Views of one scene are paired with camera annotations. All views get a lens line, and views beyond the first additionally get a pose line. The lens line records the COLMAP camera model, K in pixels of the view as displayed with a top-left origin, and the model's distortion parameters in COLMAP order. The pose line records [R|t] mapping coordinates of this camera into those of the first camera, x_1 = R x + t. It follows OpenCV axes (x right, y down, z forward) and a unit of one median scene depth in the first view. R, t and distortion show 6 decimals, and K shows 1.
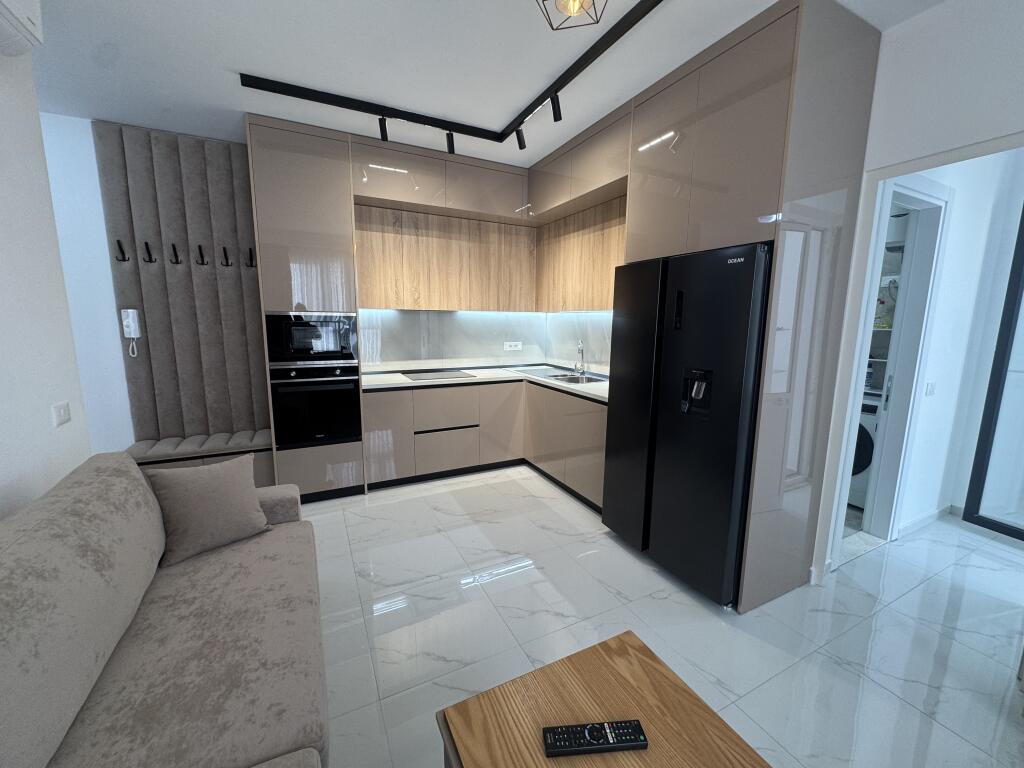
lens RADIAL K [[409.7, 0, 513.0], [0, 409.7, 382.1], [0, 0, 1]] dist [0.000146, -0.000412]
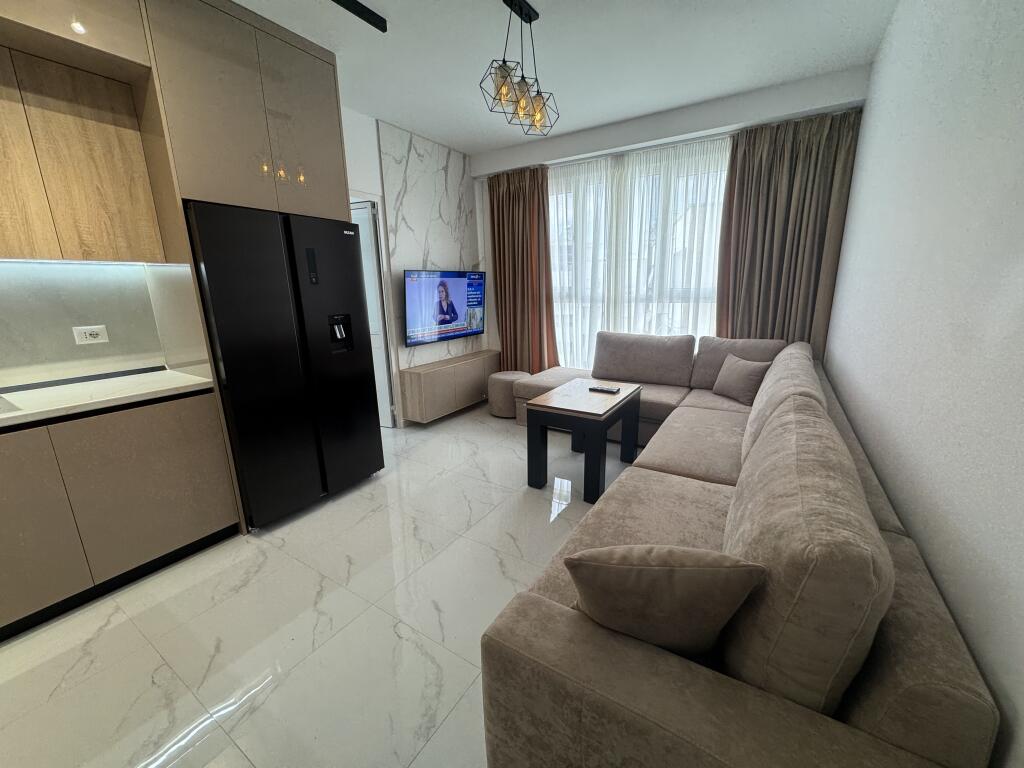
lens RADIAL K [[409.7, 0, 513.0], [0, 409.7, 382.1], [0, 0, 1]] dist [0.000146, -0.000412]
pose [[-0.511374, -0.198340, 0.836157, -0.567994], [0.144237, 0.939388, 0.311039, -0.093970], [-0.847167, 0.279662, -0.451771, 0.719677]]
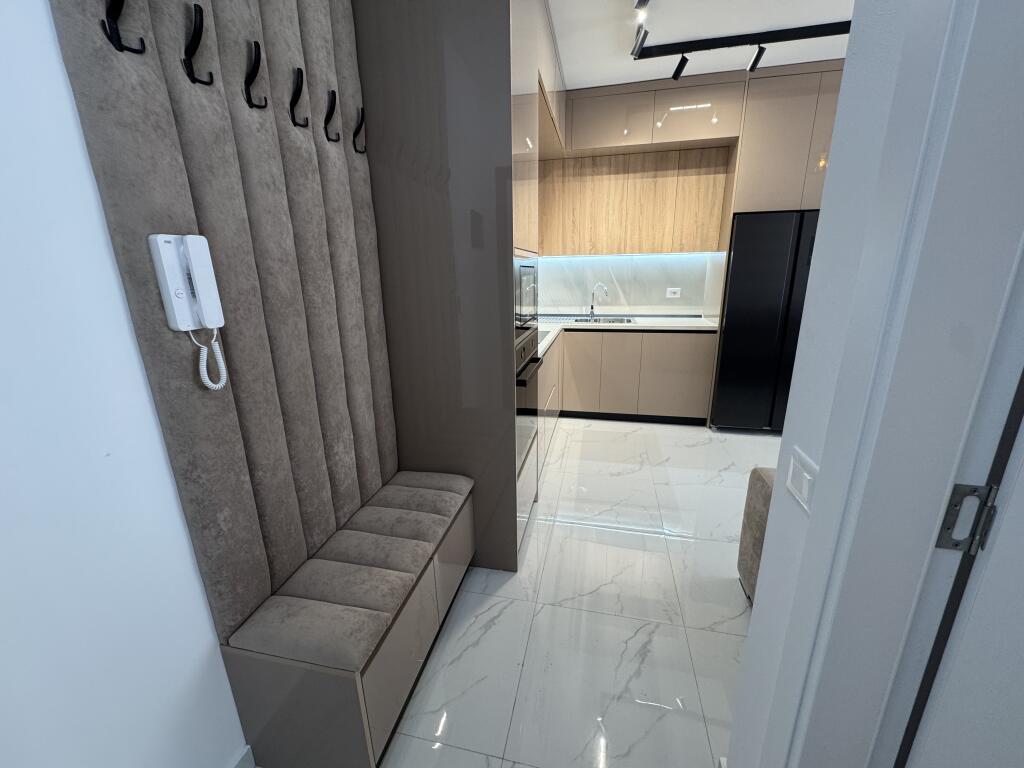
lens RADIAL K [[409.7, 0, 513.0], [0, 409.7, 382.1], [0, 0, 1]] dist [0.000146, -0.000412]
pose [[0.634423, -0.224799, 0.739576, -0.913935], [0.142070, 0.974389, 0.174302, -0.080082], [-0.759818, -0.005510, 0.650112, 0.547764]]
